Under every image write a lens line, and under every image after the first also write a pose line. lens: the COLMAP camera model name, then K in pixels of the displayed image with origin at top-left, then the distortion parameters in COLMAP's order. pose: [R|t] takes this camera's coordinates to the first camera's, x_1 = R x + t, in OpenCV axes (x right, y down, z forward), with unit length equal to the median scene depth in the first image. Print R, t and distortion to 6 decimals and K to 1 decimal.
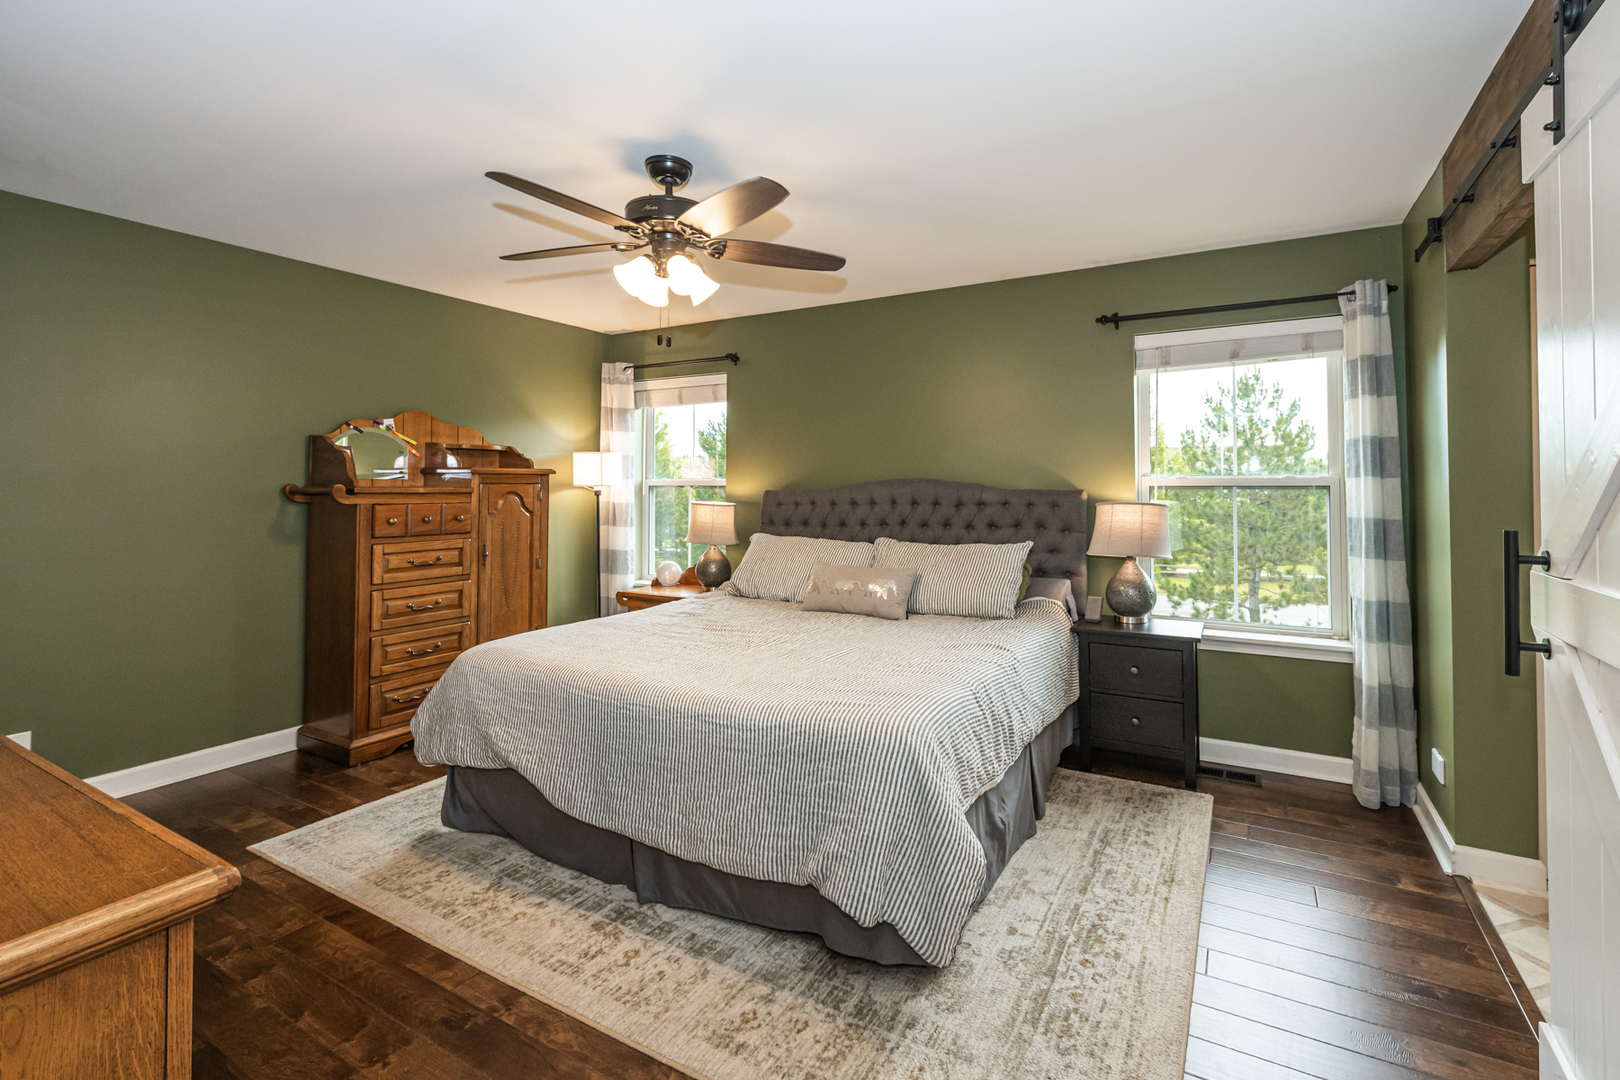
lens RADIAL K [[714.5, 0, 816.8], [0, 714.5, 474.4], [0, 0, 1]] dist [-0.004264, -0.000245]
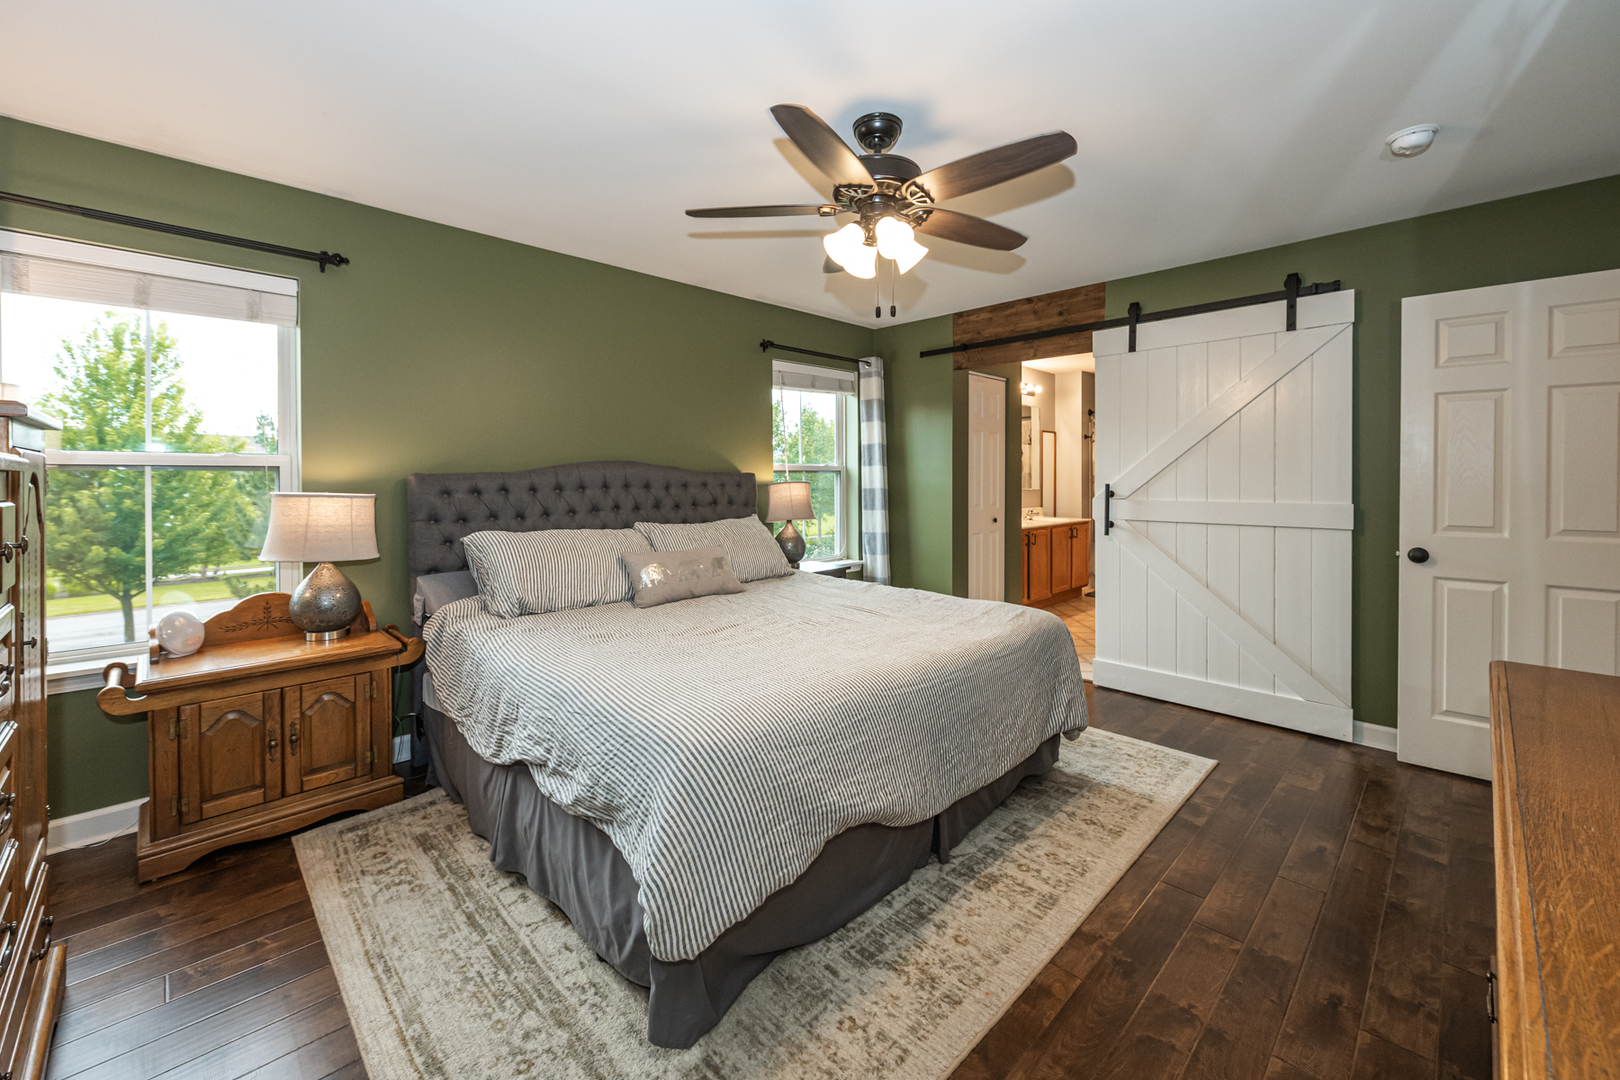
lens RADIAL K [[670.5, 0, 814.8], [0, 670.5, 483.7], [0, 0, 1]] dist [0.001271, 0.000106]
pose [[0.259715, -0.012086, 0.965610, -1.098456], [-0.017137, 0.999707, 0.017122, 0.027038], [-0.965533, -0.020994, 0.259432, 0.833215]]
